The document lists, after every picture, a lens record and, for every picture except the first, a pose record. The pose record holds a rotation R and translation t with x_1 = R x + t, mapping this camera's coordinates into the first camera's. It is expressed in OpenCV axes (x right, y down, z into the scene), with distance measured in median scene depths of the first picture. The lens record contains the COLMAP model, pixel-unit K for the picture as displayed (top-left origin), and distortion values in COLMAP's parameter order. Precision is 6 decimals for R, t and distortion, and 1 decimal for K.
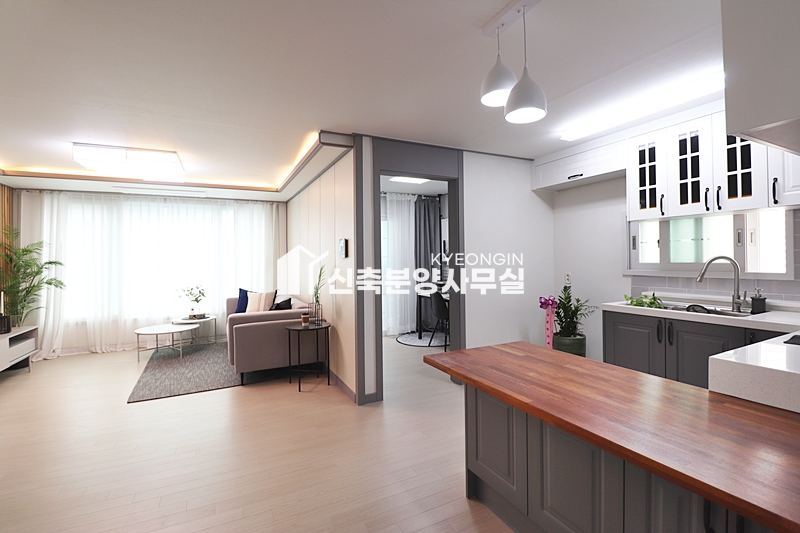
lens RADIAL K [[368.9, 0, 400.0], [0, 368.9, 266.5], [0, 0, 1]] dist [-0.034214, -0.000454]
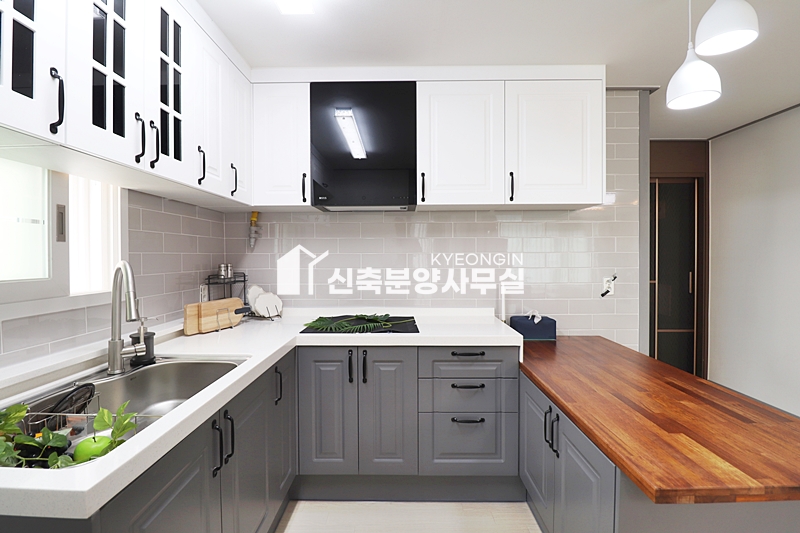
lens RADIAL K [[368.9, 0, 400.0], [0, 368.9, 266.5], [0, 0, 1]] dist [-0.034214, -0.000454]
pose [[-0.882715, 0.003475, 0.469896, 0.497799], [0.022897, 0.999103, 0.035623, -0.043584], [-0.469351, 0.042204, -0.882002, 1.839078]]
